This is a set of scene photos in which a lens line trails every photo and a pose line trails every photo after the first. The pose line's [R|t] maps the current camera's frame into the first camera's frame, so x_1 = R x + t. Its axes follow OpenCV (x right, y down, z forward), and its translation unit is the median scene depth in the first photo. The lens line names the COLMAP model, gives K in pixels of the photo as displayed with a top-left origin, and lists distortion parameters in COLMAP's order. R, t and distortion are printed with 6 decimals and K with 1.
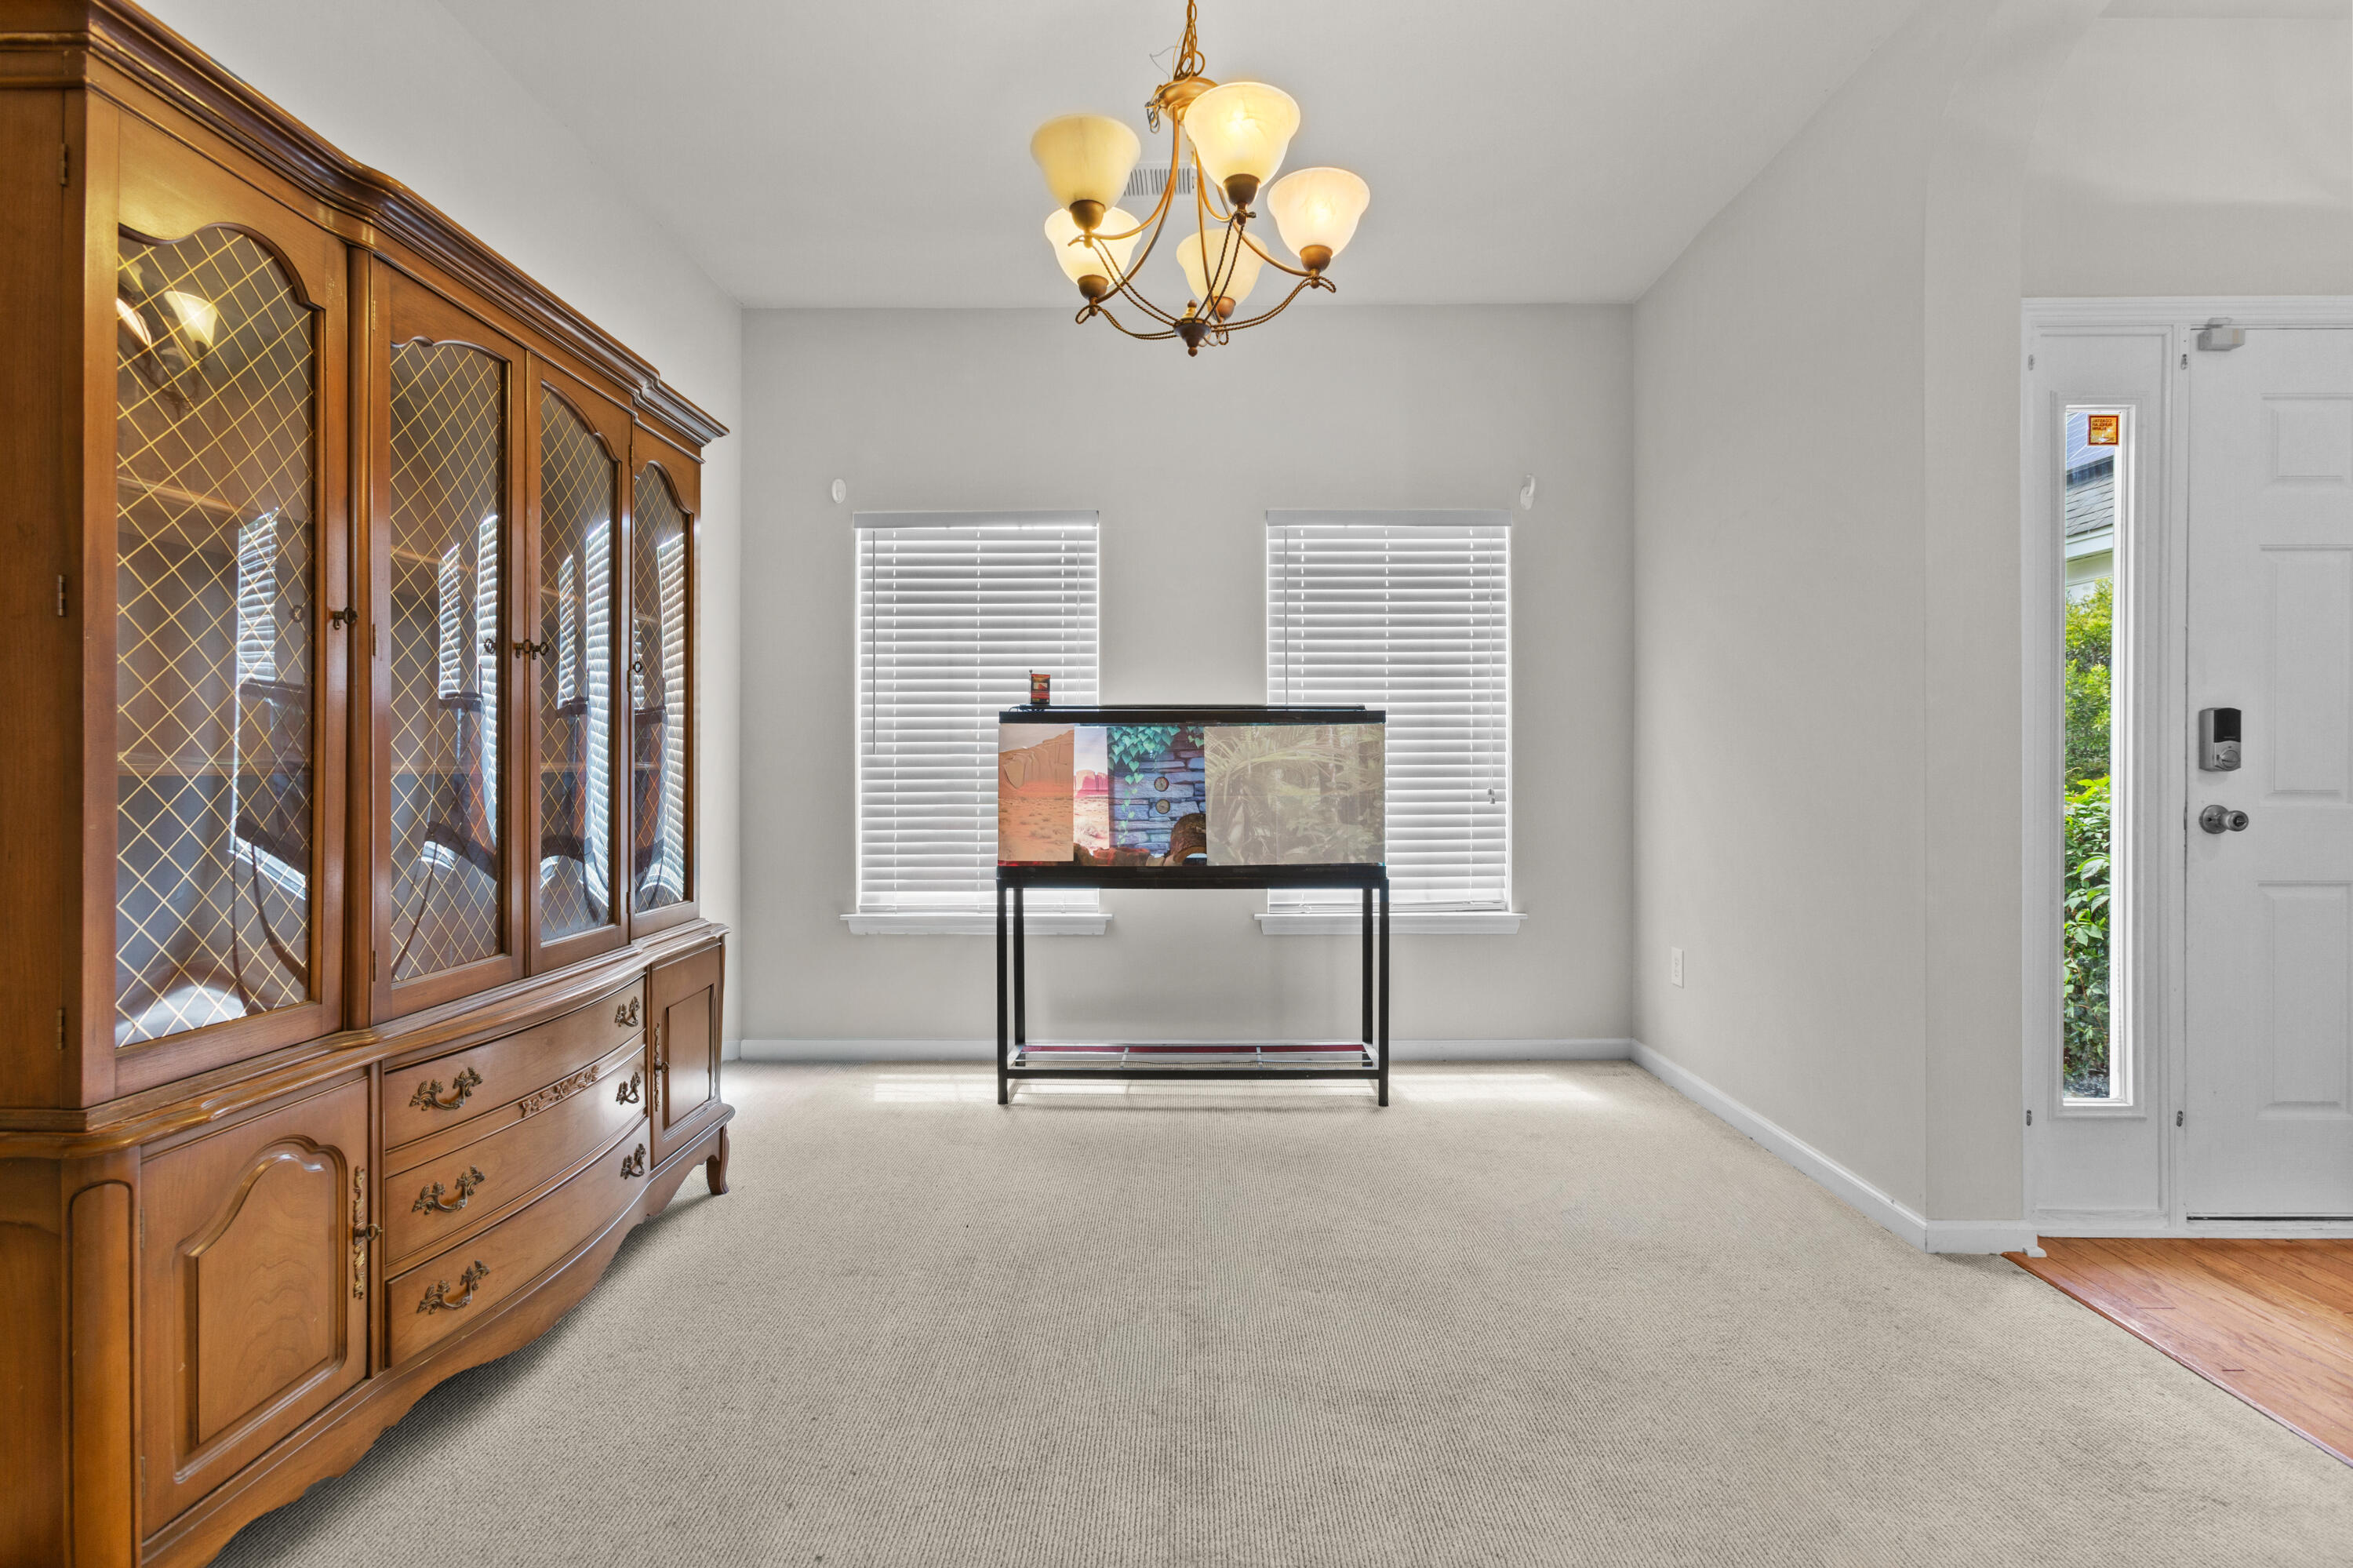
lens RADIAL K [[1043.3, 0, 1192.7], [0, 1043.3, 771.9], [0, 0, 1]] dist [-0.005944, 0.008605]
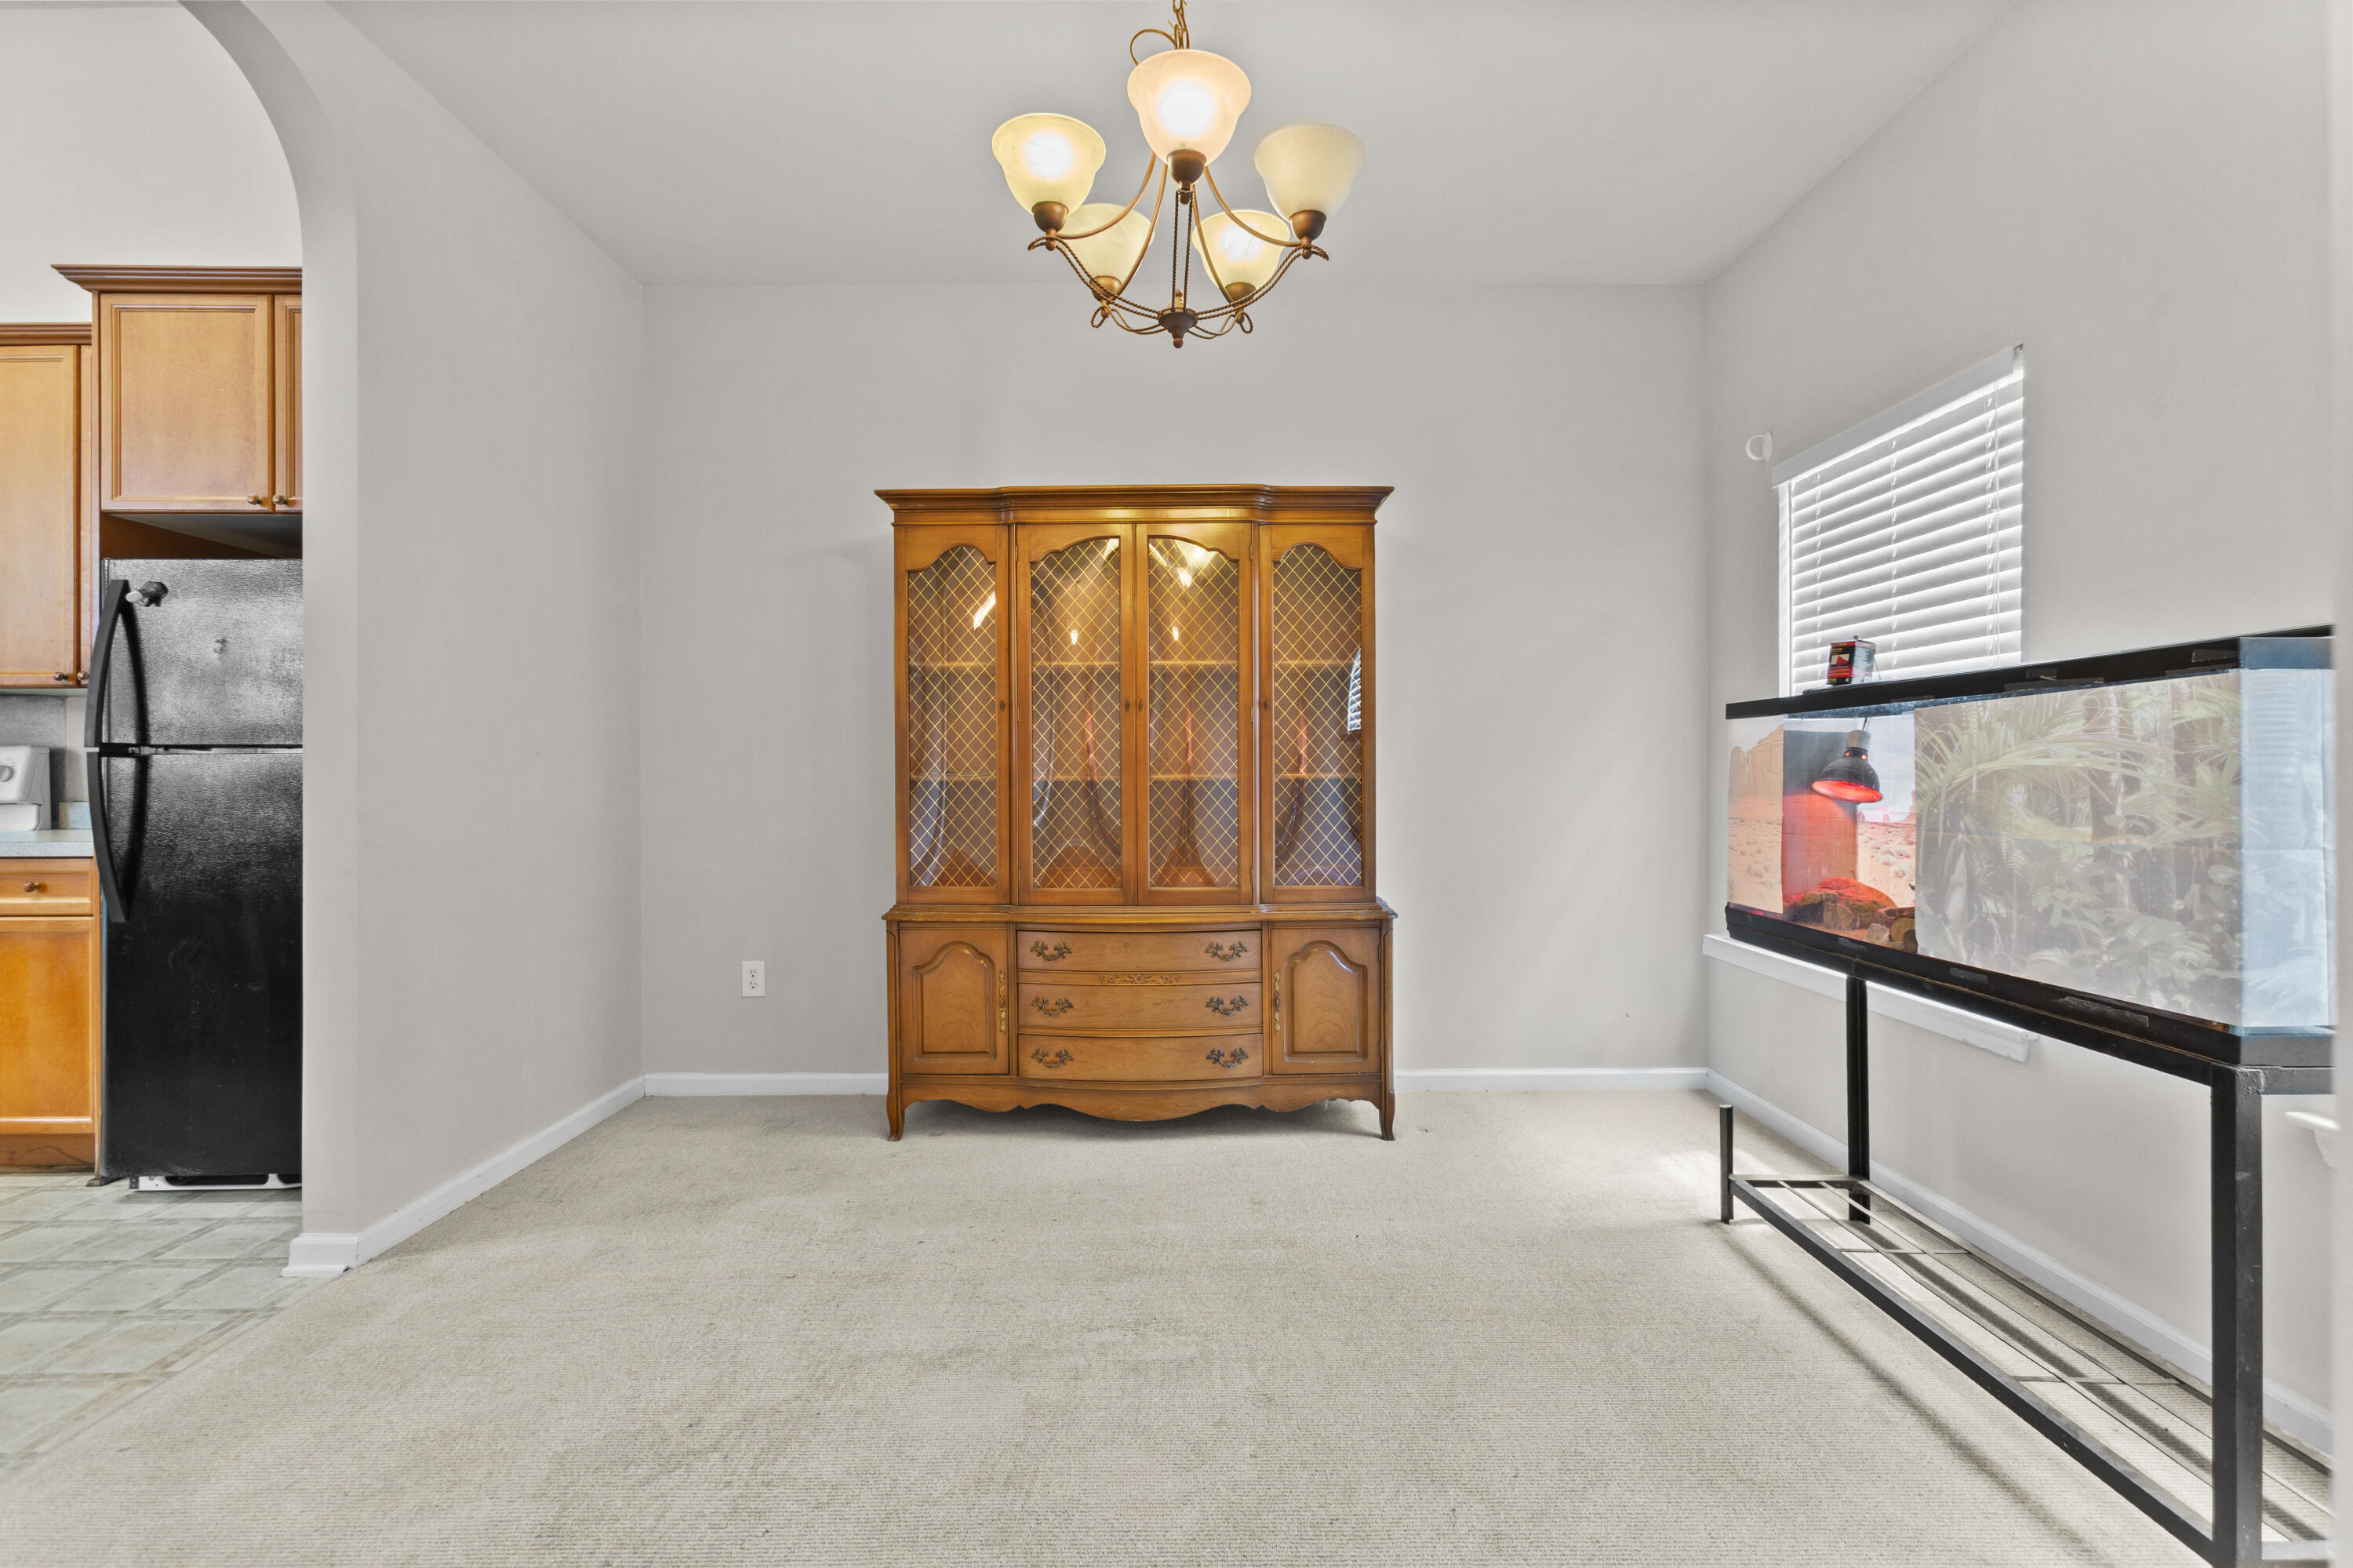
lens RADIAL K [[1043.3, 0, 1192.7], [0, 1043.3, 771.9], [0, 0, 1]] dist [-0.005944, 0.008605]
pose [[0.007781, -0.000561, -0.999970, 0.573455], [0.000391, 1.000000, -0.000558, -0.008441], [0.999970, -0.000386, 0.007782, 0.604921]]
